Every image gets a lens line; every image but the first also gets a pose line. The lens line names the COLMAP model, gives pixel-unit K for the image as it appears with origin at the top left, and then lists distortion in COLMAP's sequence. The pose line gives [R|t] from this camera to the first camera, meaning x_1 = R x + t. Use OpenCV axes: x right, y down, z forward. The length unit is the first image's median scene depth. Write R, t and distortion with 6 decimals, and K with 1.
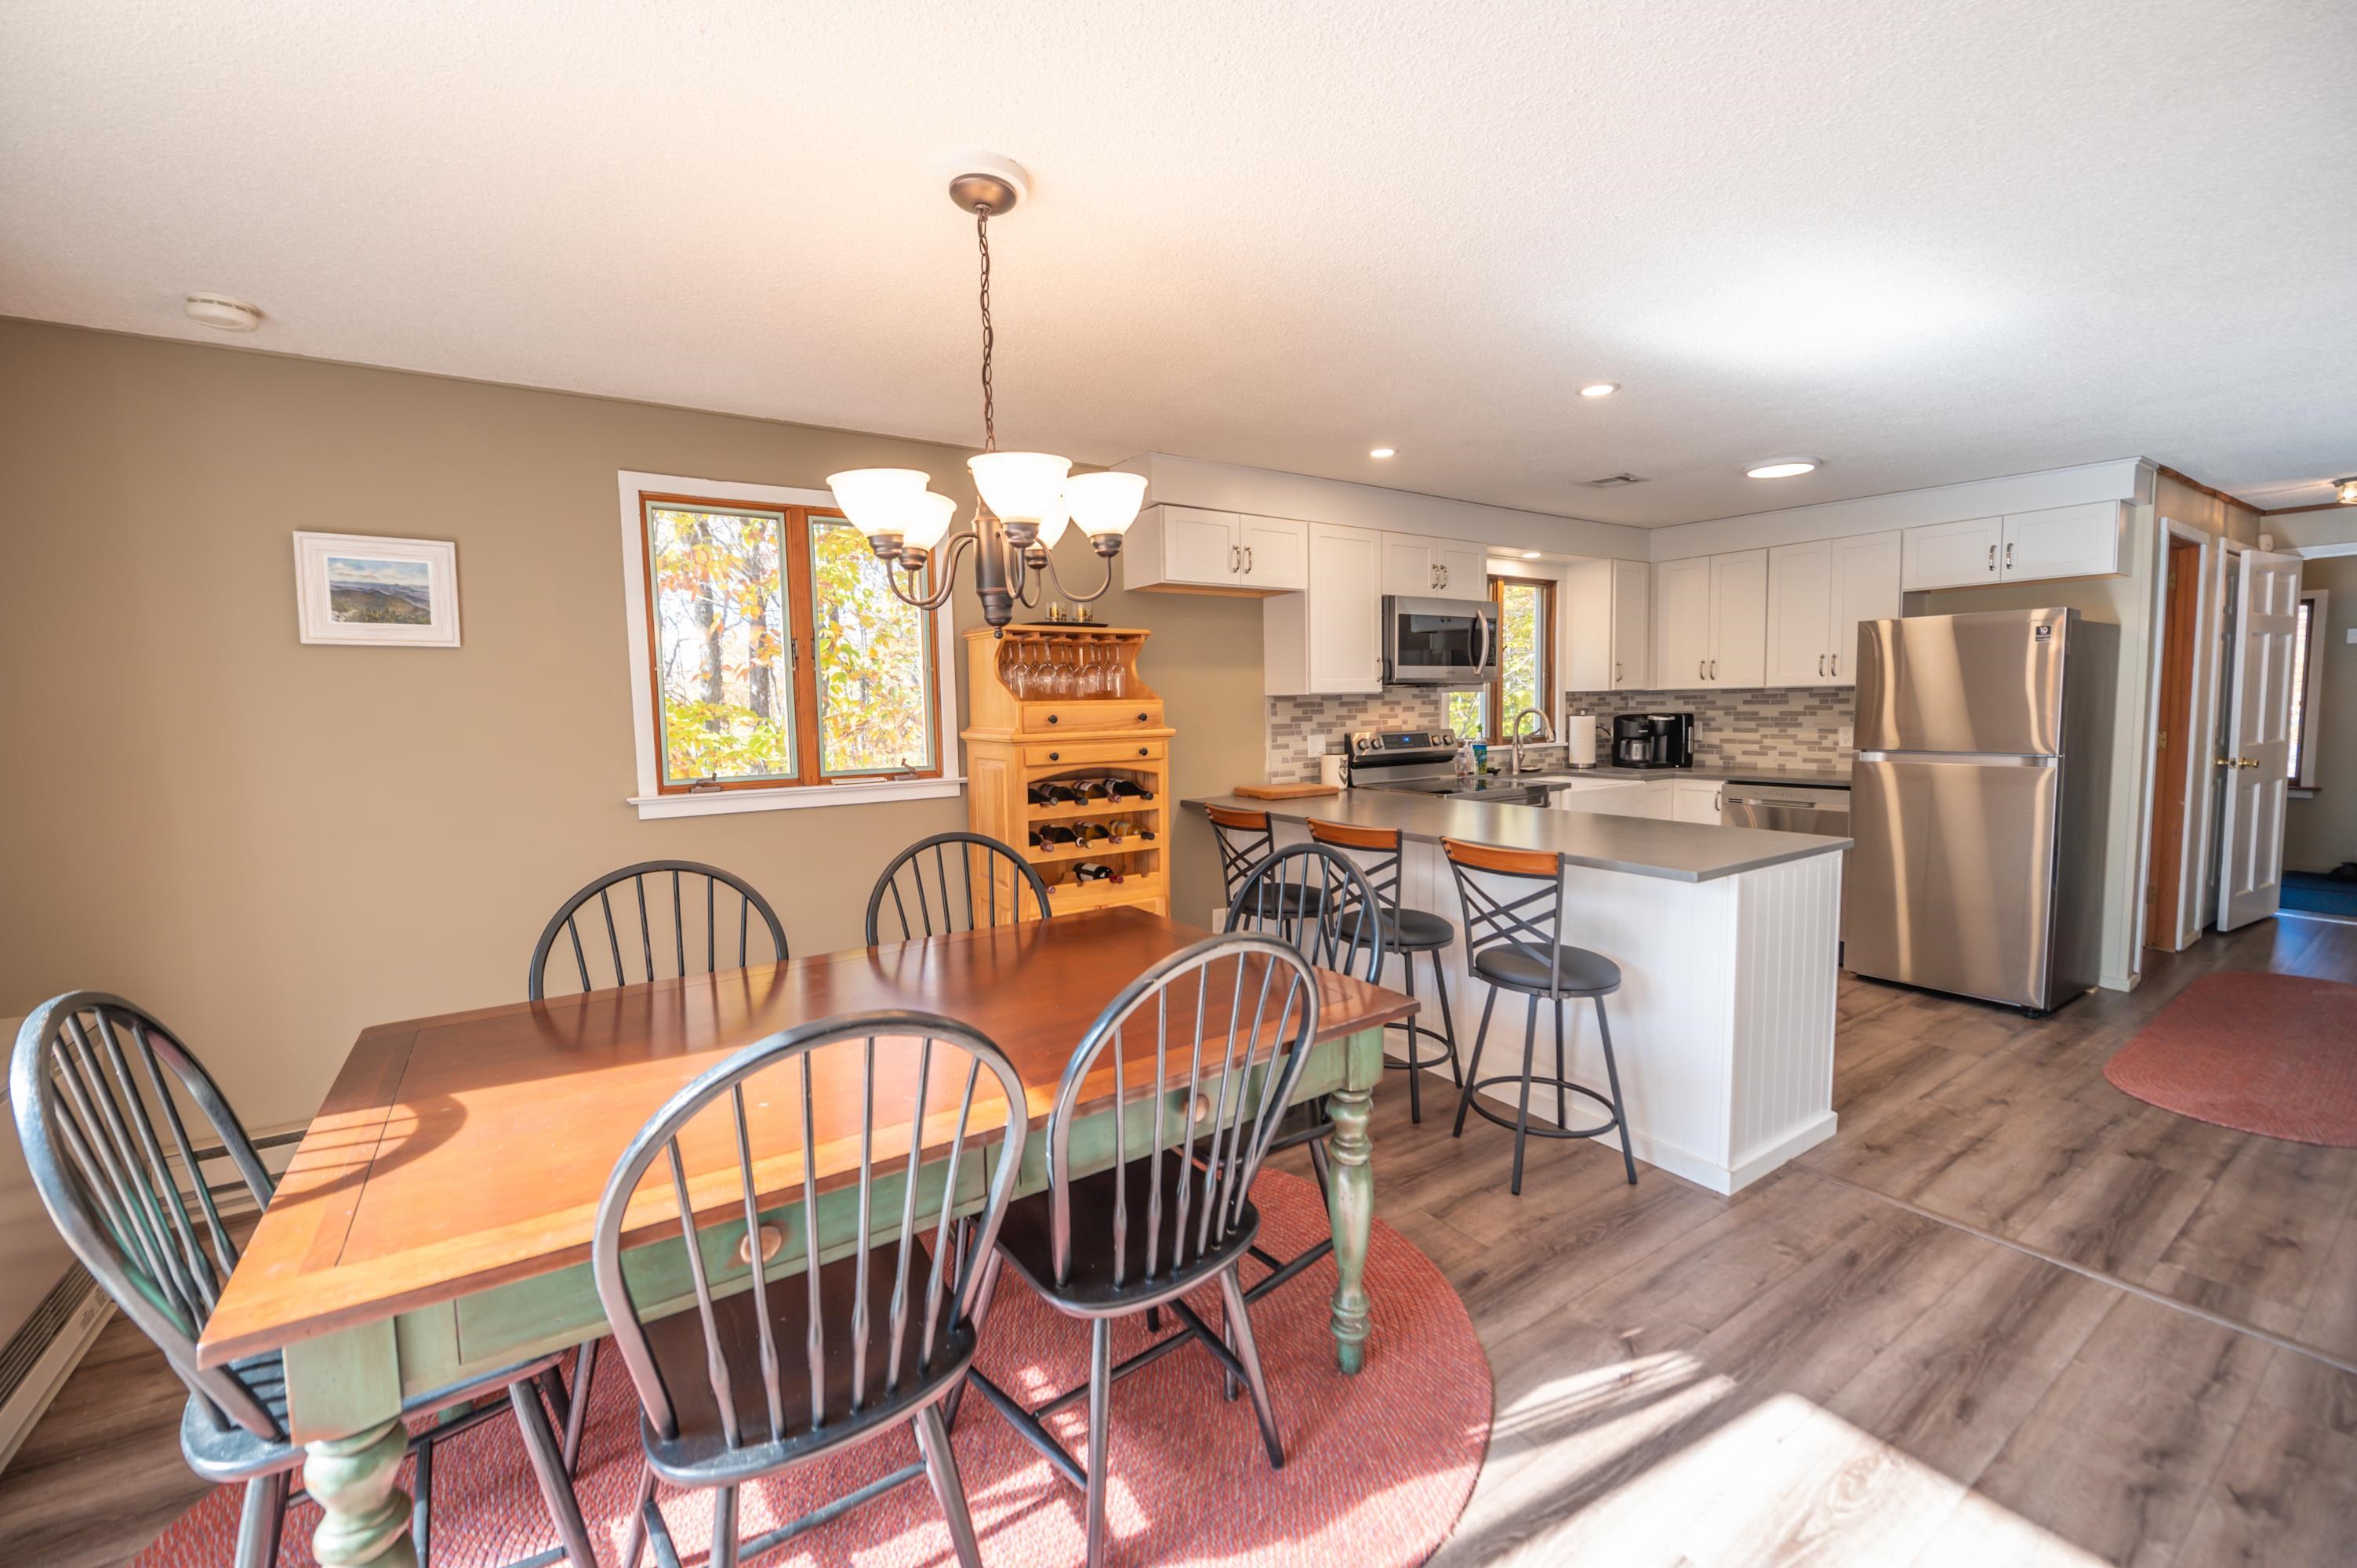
lens RADIAL K [[937.0, 0, 1176.6], [0, 937.0, 778.6], [0, 0, 1]] dist [-0.011398, -0.000304]
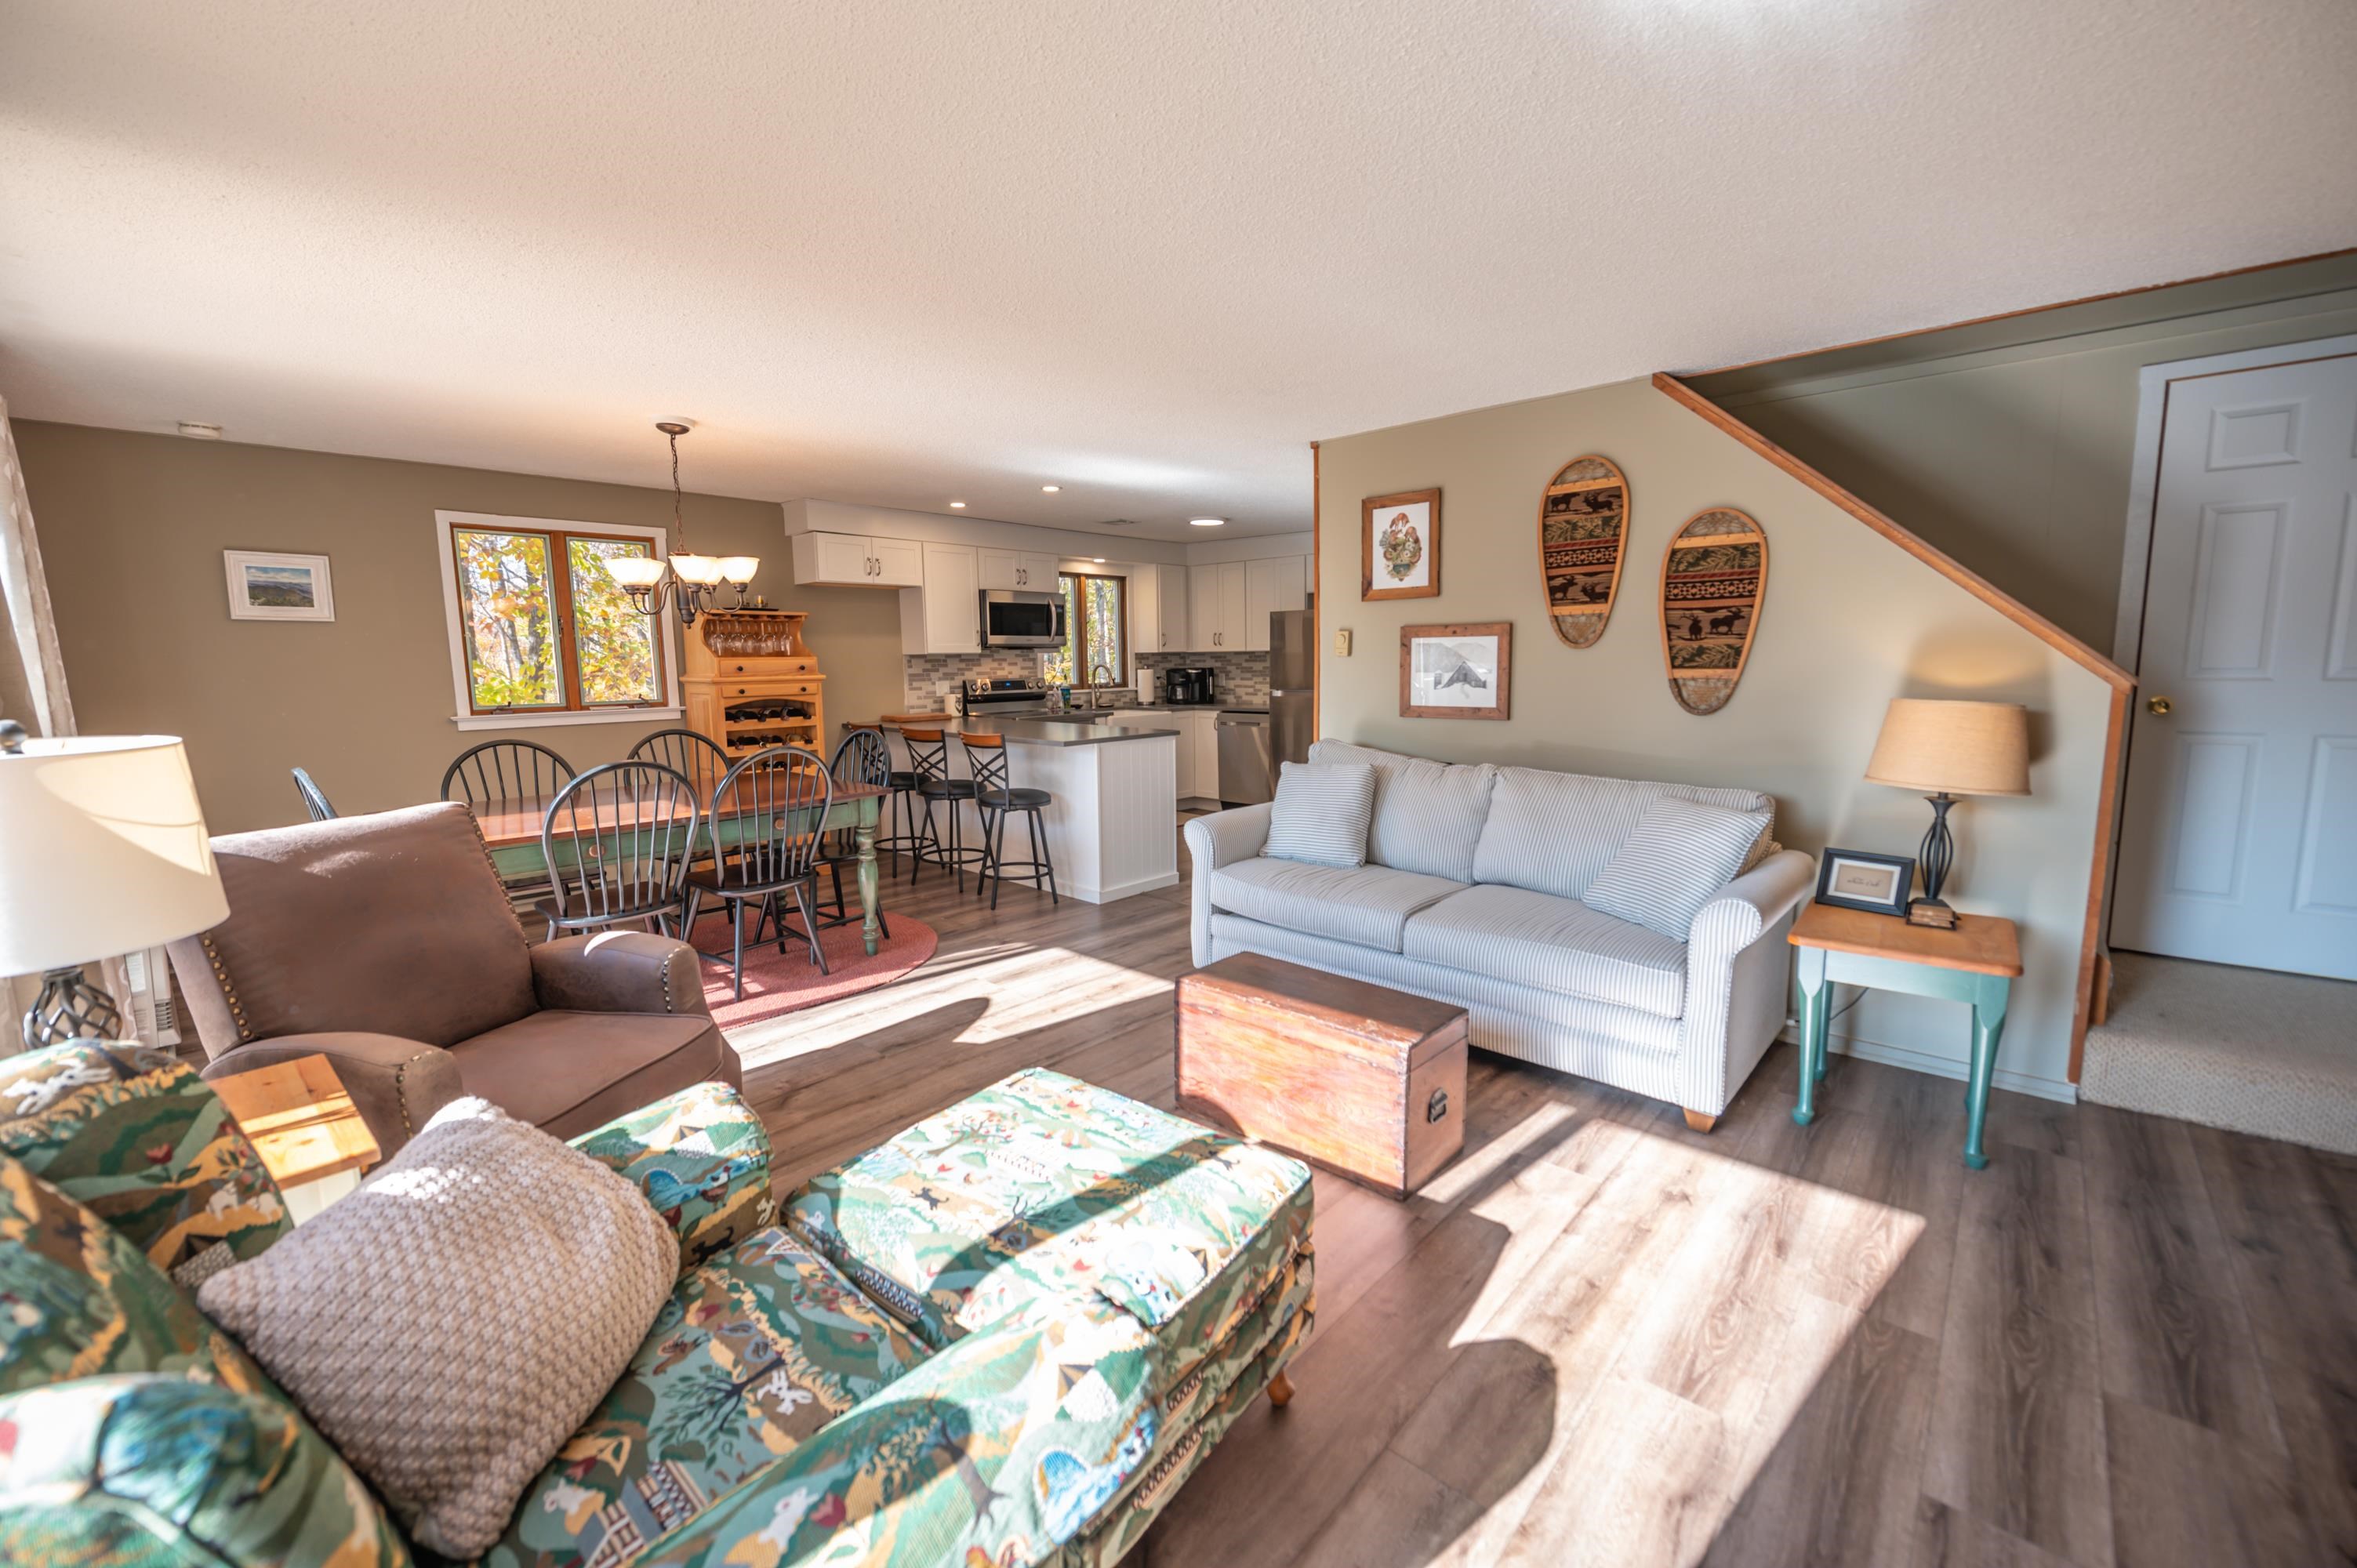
lens RADIAL K [[937.0, 0, 1182.0], [0, 937.0, 782.8], [0, 0, 1]] dist [-0.011398, -0.000304]
pose [[0.969382, -0.025108, 0.244270, 0.184810], [0.012897, 0.998592, 0.051462, 0.053922], [-0.245218, -0.046736, 0.968341, -0.679157]]
